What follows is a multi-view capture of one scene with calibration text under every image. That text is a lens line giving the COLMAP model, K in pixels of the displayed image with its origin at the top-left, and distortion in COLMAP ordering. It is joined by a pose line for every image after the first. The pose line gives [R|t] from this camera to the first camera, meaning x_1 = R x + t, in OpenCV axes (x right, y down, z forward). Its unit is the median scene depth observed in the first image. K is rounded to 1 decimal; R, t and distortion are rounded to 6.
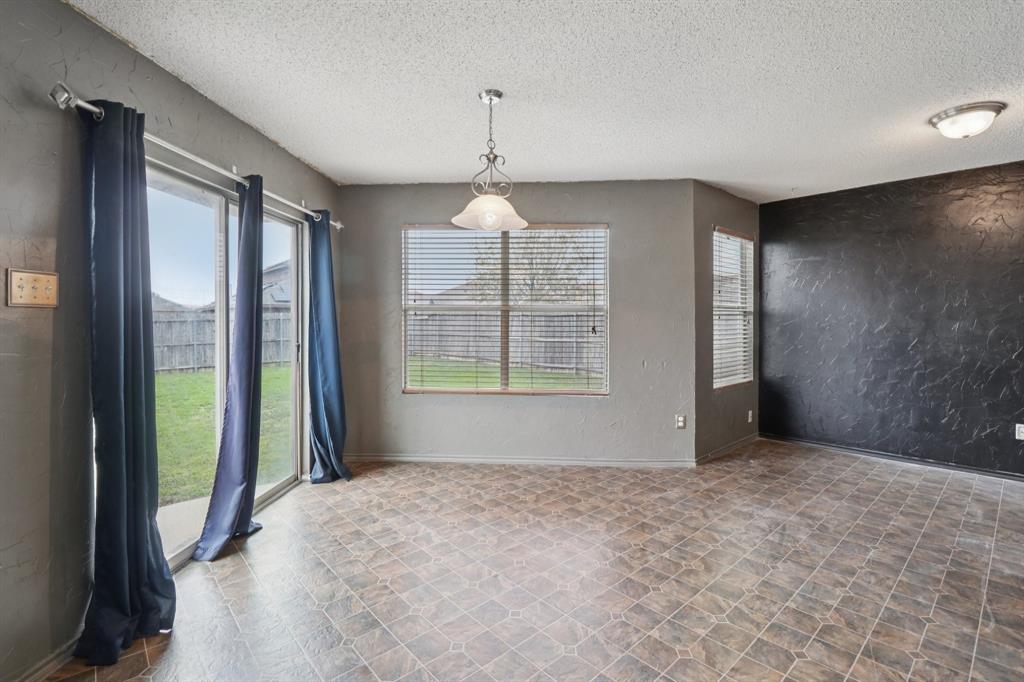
lens RADIAL K [[469.8, 0, 511.4], [0, 469.8, 321.8], [0, 0, 1]] dist [-0.014553, -0.007595]
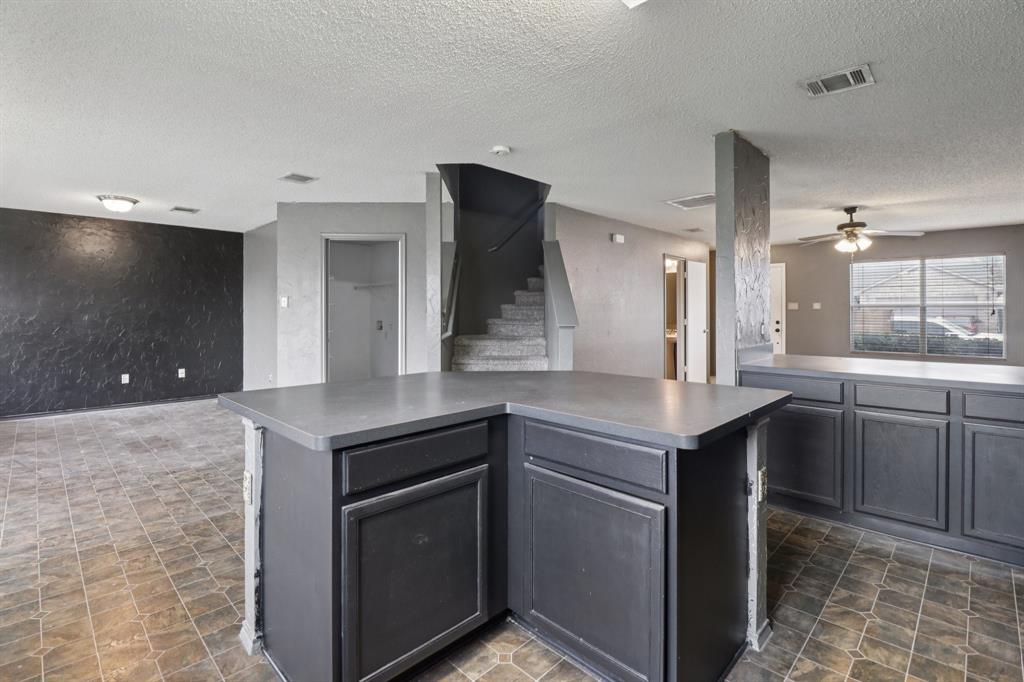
lens RADIAL K [[478.2, 0, 485.8], [0, 478.2, 312.9], [0, 0, 1]] dist [-0.012575, 0.000166]
pose [[-0.035900, 0.002659, 0.999352, -0.687470], [0.003113, 0.999992, -0.002548, 0.002845], [-0.999351, 0.003019, -0.035908, -0.284218]]
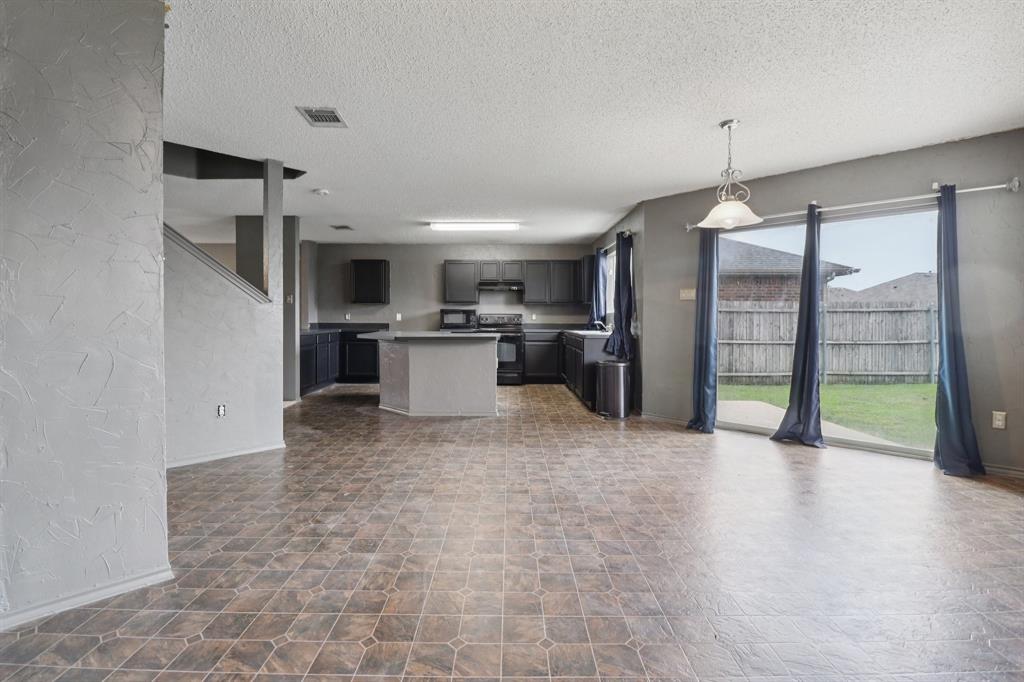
lens RADIAL K [[469.8, 0, 511.4], [0, 469.8, 321.8], [0, 0, 1]] dist [-0.014553, -0.007595]
pose [[-0.660979, 0.011305, -0.750319, 0.902378], [0.000416, 0.999892, 0.014700, 0.029695], [0.750404, 0.009404, -0.660913, 0.964802]]
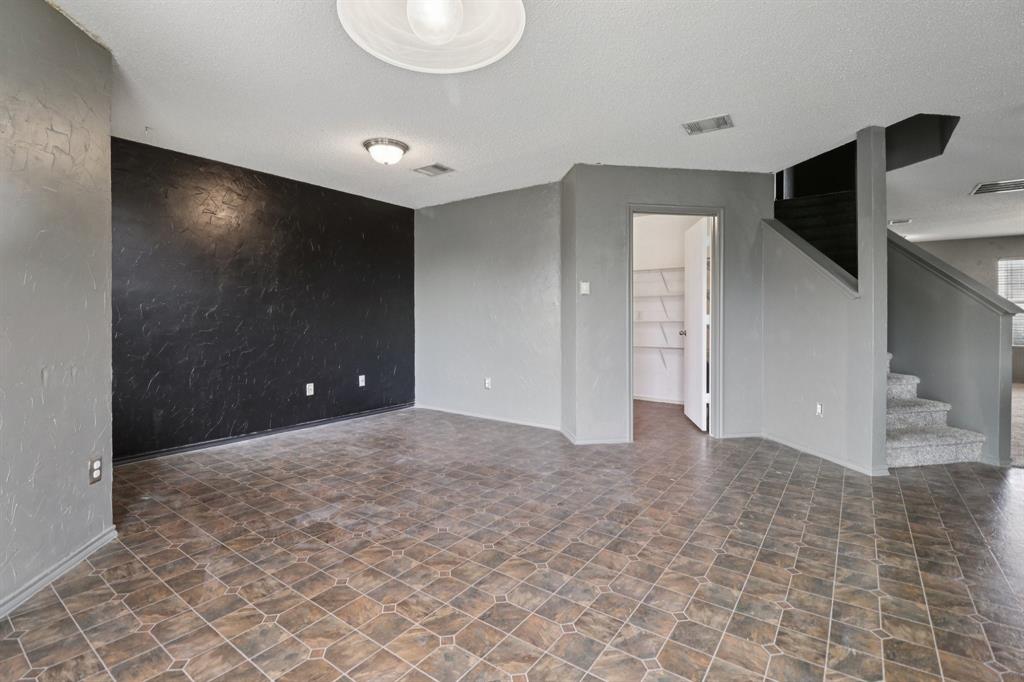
lens RADIAL K [[477.3, 0, 499.8], [0, 477.3, 315.6], [0, 0, 1]] dist [-0.016711, 0.011572]
pose [[-0.197601, 0.005330, 0.980268, -0.326622], [0.006666, 0.999969, -0.004093, 0.036521], [-0.980260, 0.005726, -0.197630, 0.705527]]
